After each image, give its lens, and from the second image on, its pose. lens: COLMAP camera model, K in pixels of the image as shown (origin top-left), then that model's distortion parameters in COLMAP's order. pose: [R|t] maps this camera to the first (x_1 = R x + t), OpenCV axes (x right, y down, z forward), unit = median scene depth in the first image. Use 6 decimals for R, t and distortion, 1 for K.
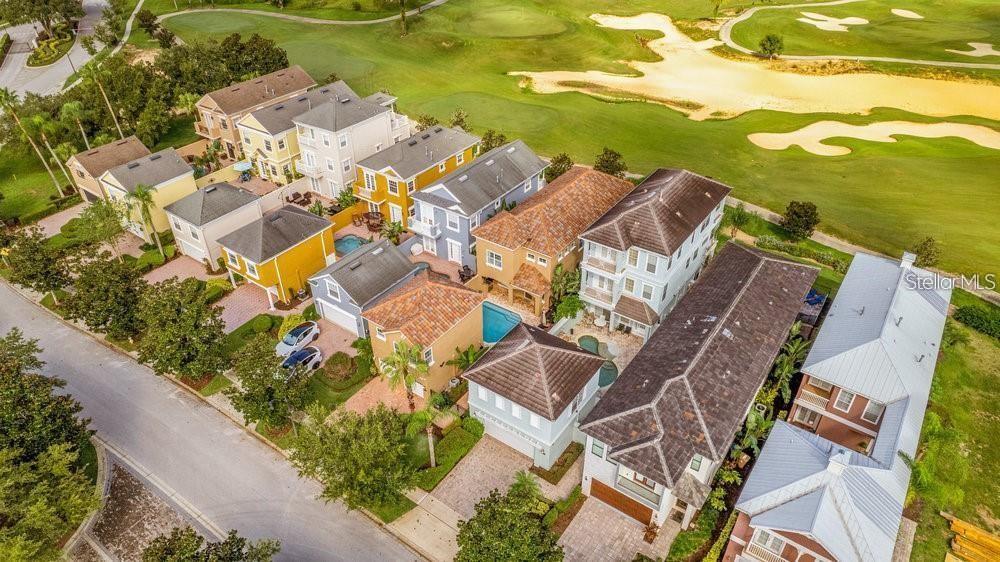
lens RADIAL K [[643.3, 0, 496.9], [0, 643.3, 282.2], [0, 0, 1]] dist [-0.085703, 0.085029]
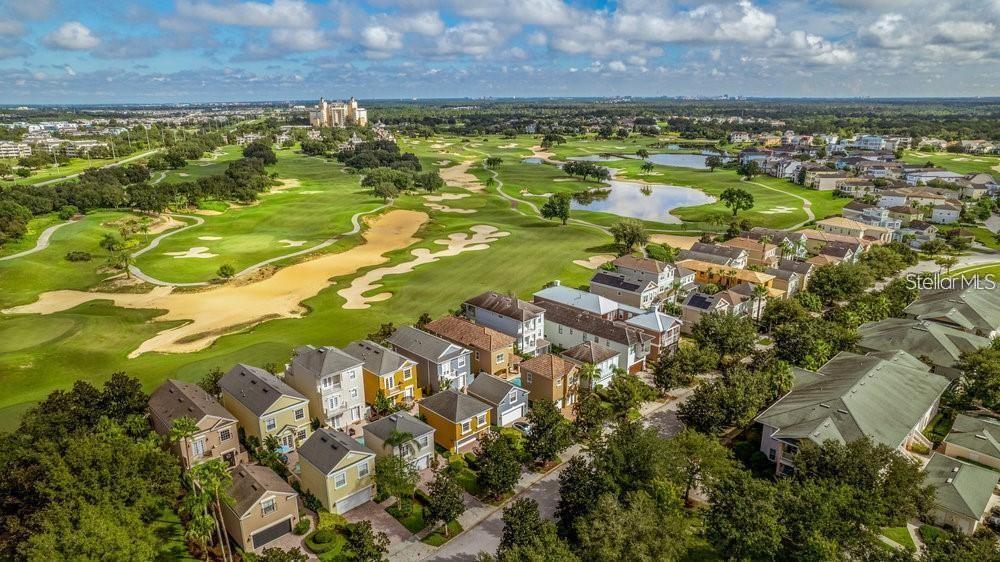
lens RADIAL K [[643.3, 0, 496.9], [0, 643.3, 282.2], [0, 0, 1]] dist [-0.085703, 0.085029]
pose [[0.182449, -0.272879, 0.944589, -0.909502], [0.572021, 0.810849, 0.123757, -0.239783], [-0.799690, 0.517746, 0.304031, 0.171225]]
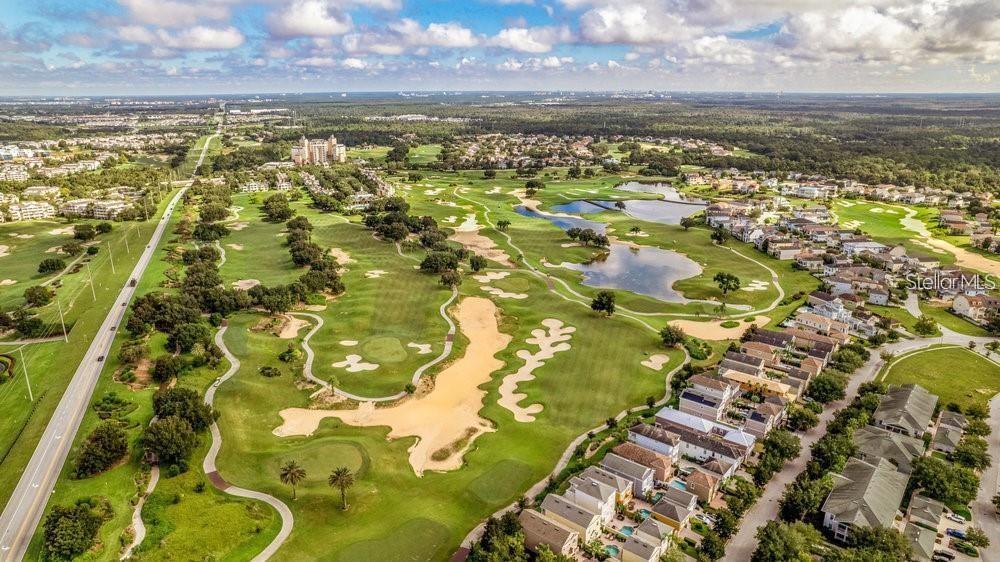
lens RADIAL K [[643.3, 0, 496.9], [0, 643.3, 282.2], [0, 0, 1]] dist [-0.085703, 0.085029]
pose [[0.074134, -0.286760, 0.955130, -1.544001], [0.578373, 0.792596, 0.193071, -1.029074], [-0.812397, 0.538109, 0.224612, 0.240378]]
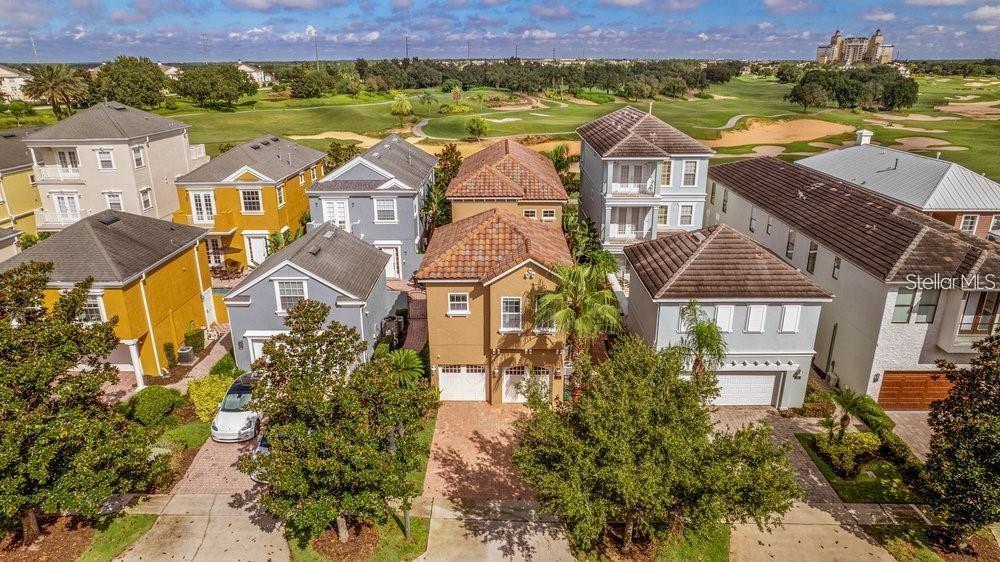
lens RADIAL K [[643.3, 0, 496.9], [0, 643.3, 282.2], [0, 0, 1]] dist [-0.085703, 0.085029]
pose [[0.818873, -0.189567, 0.541766, -0.200688], [0.331717, 0.926594, -0.177166, 0.076815], [-0.468412, 0.324790, 0.821646, 0.236420]]
